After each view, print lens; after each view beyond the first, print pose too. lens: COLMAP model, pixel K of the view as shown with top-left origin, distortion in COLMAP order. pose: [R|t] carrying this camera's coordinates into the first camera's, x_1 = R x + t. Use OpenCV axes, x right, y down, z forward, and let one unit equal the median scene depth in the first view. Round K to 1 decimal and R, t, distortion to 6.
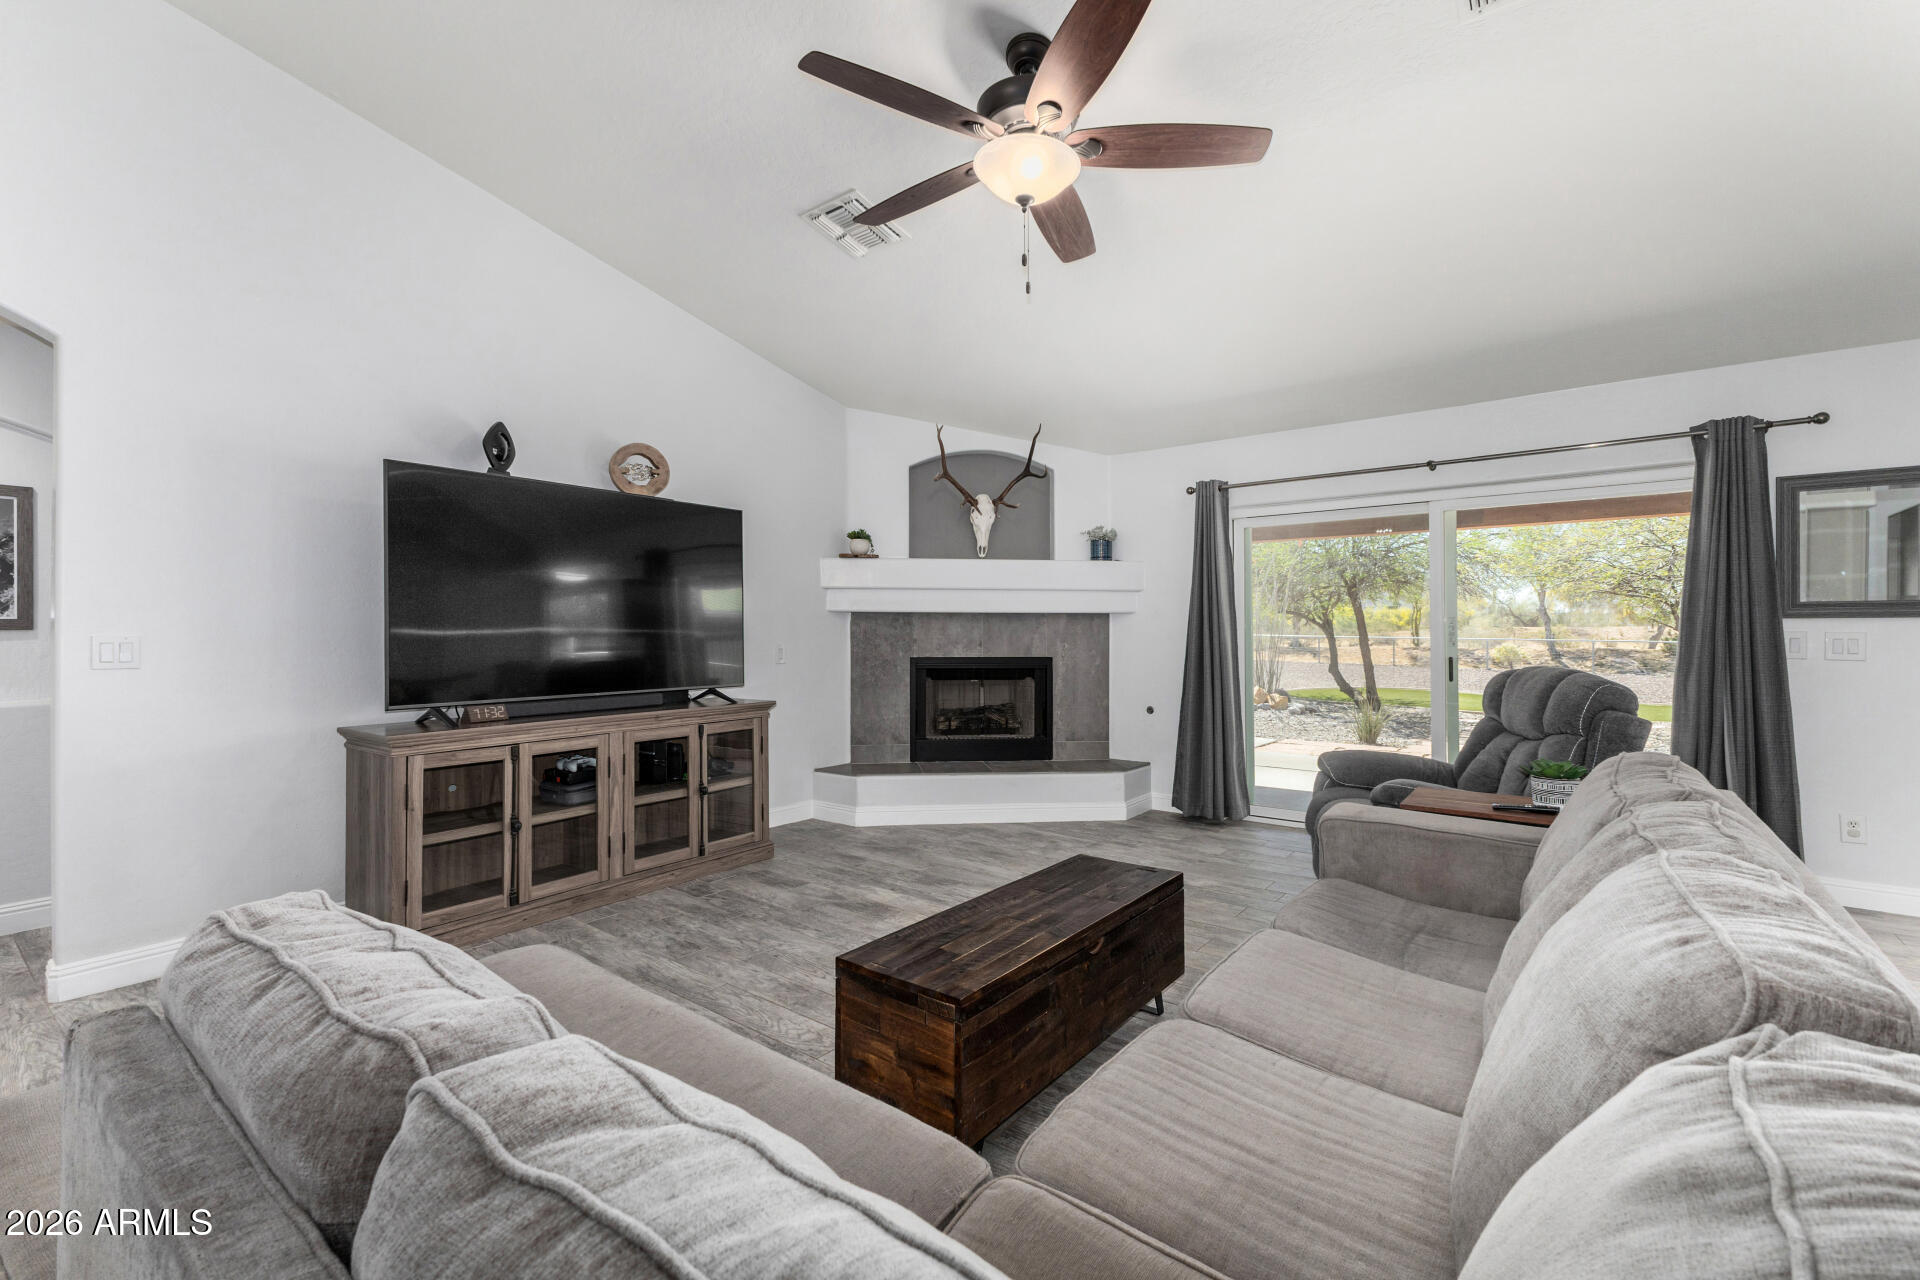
lens RADIAL K [[844.2, 0, 968.4], [0, 844.2, 625.0], [0, 0, 1]] dist [0.002062, 0.000324]
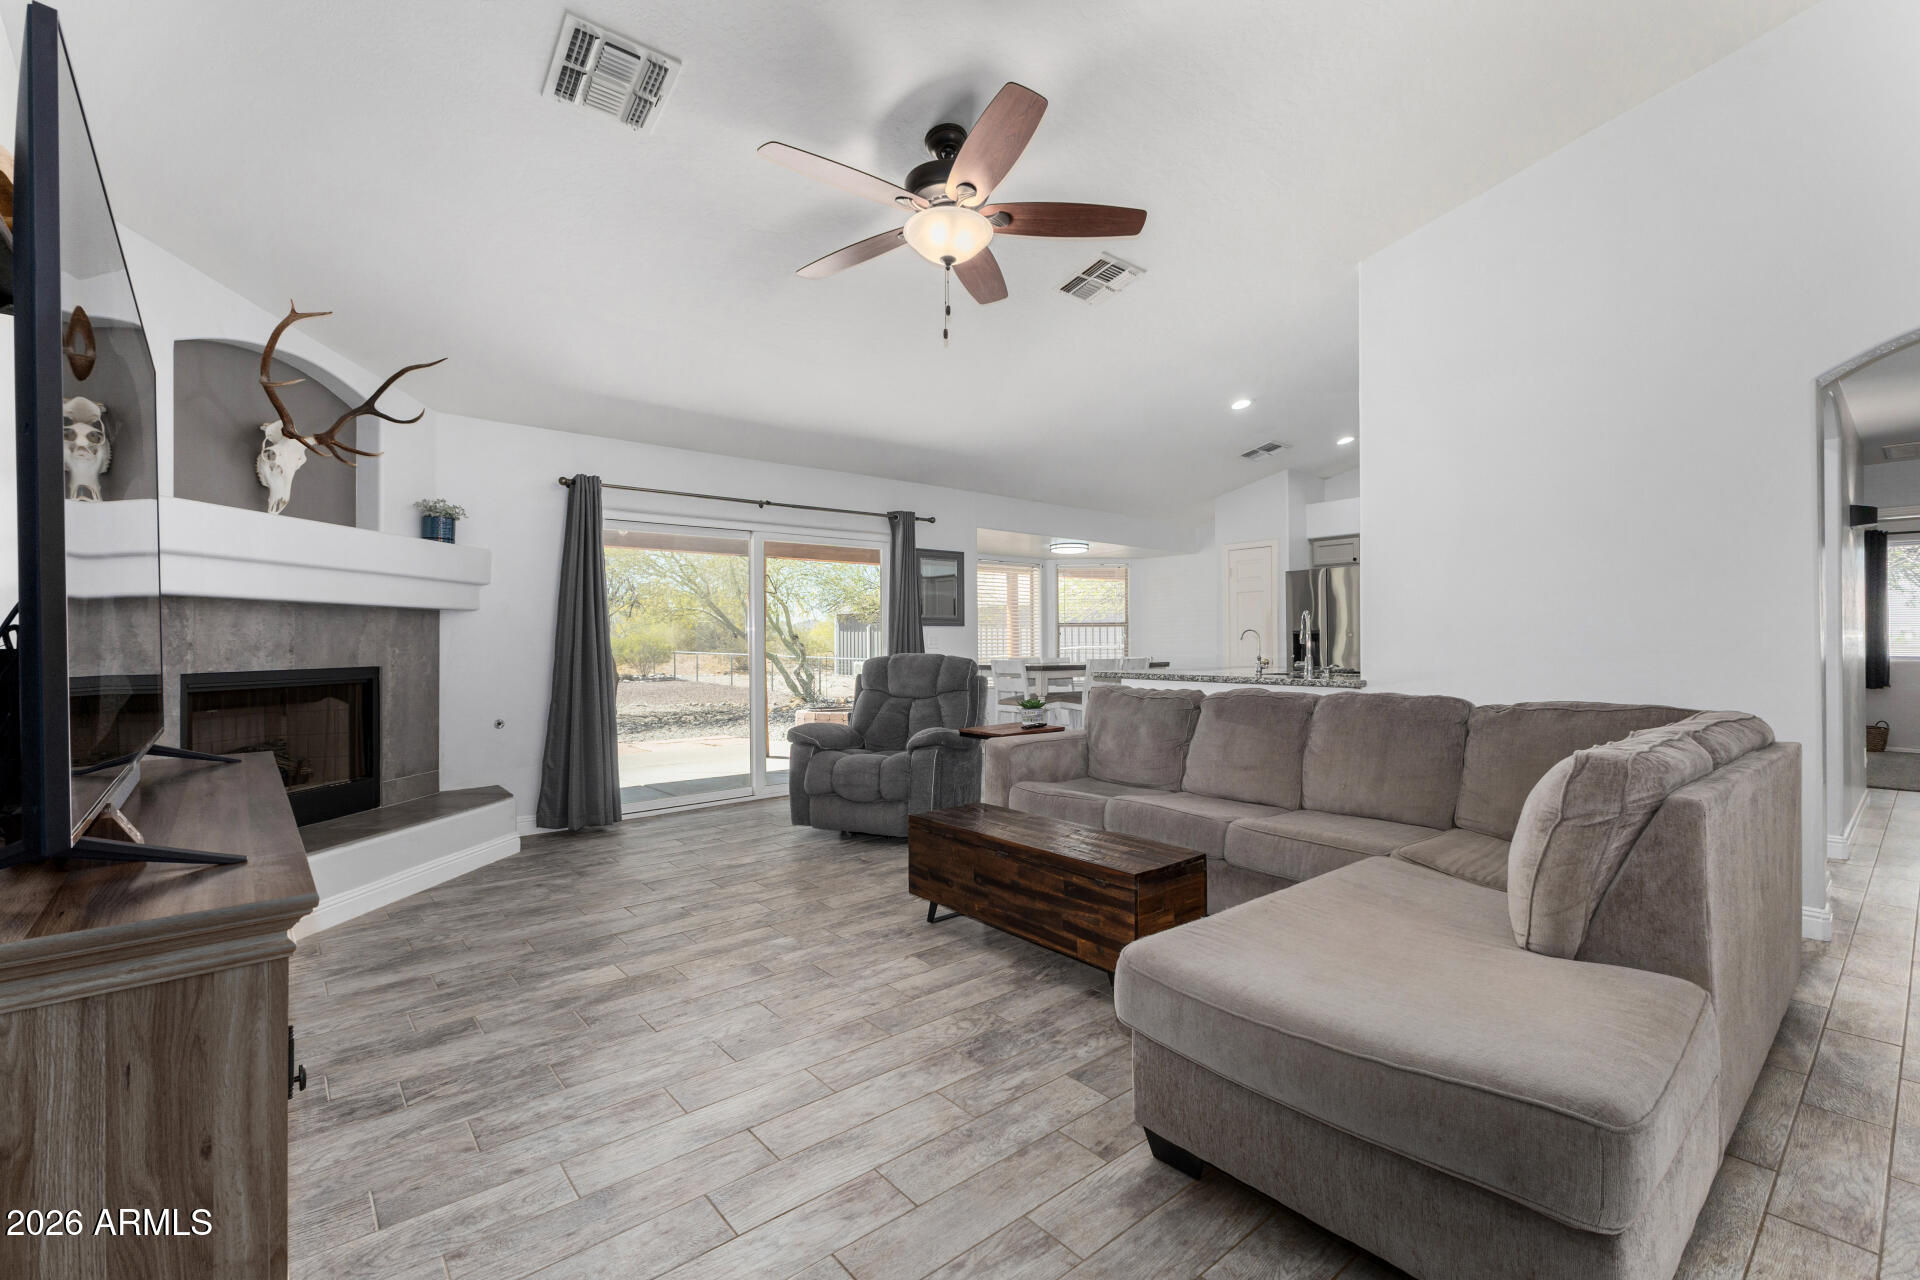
lens RADIAL K [[844.2, 0, 968.4], [0, 844.2, 640.6], [0, 0, 1]] dist [0.002062, 0.000324]
pose [[0.189531, 0.000009, 0.981875, -0.574458], [-0.002265, 0.999997, 0.000428, 0.015476], [-0.981872, -0.002305, 0.189530, 0.395288]]
